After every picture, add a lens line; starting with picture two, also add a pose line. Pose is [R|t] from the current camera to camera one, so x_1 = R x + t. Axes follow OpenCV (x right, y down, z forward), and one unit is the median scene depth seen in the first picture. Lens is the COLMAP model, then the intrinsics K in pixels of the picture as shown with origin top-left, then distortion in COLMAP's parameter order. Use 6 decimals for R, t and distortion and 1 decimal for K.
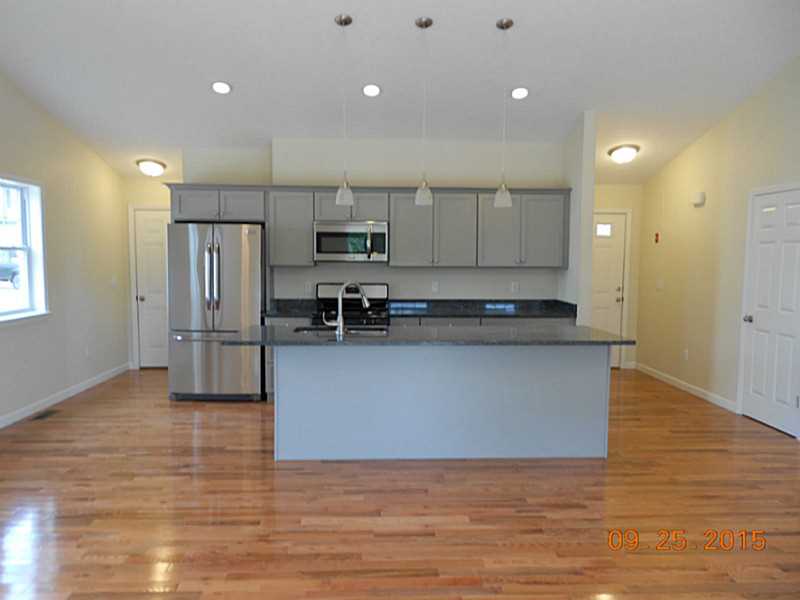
lens RADIAL K [[601.5, 0, 400.0], [0, 601.5, 300.0], [0, 0, 1]] dist [0.000634, 0.001291]
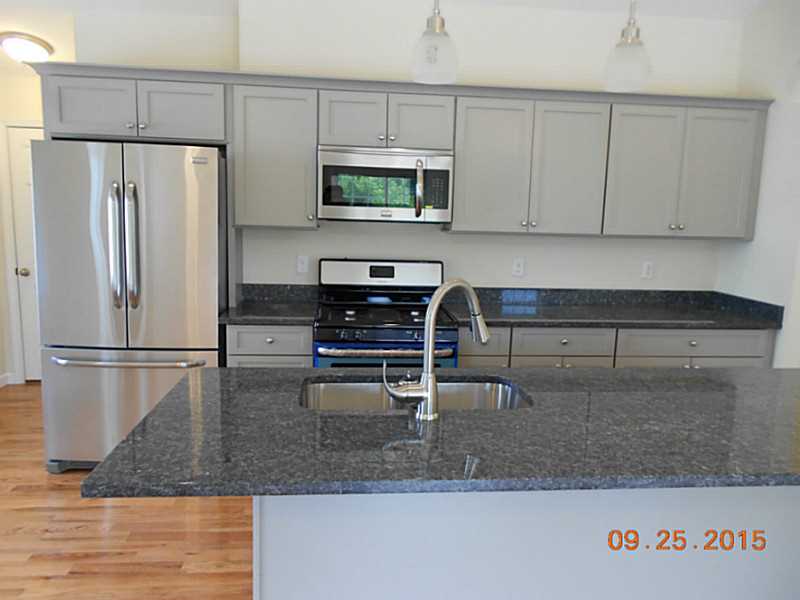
lens RADIAL K [[615.5, 0, 400.0], [0, 615.5, 300.0], [0, 0, 1]] dist [0.002246, 0.001265]
pose [[0.998305, 0.013119, 0.056709, -0.099434], [-0.017172, 0.997288, 0.071571, -0.033154], [-0.055617, -0.072424, 0.995822, 0.436434]]
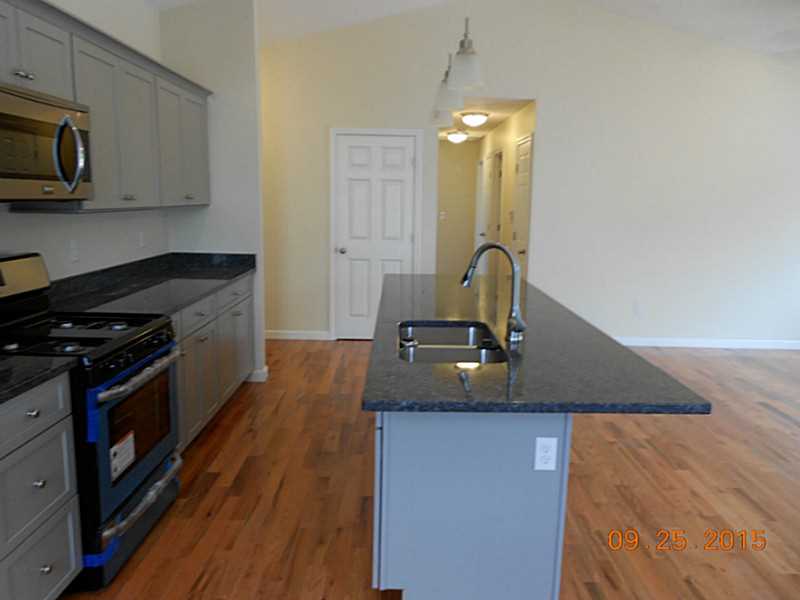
lens RADIAL K [[615.5, 0, 400.0], [0, 615.5, 300.0], [0, 0, 1]] dist [0.002246, 0.001265]
pose [[0.043358, -0.173486, 0.983881, -0.464540], [0.056934, 0.983636, 0.170934, -0.056968], [-0.997436, 0.048605, 0.052526, 0.770170]]
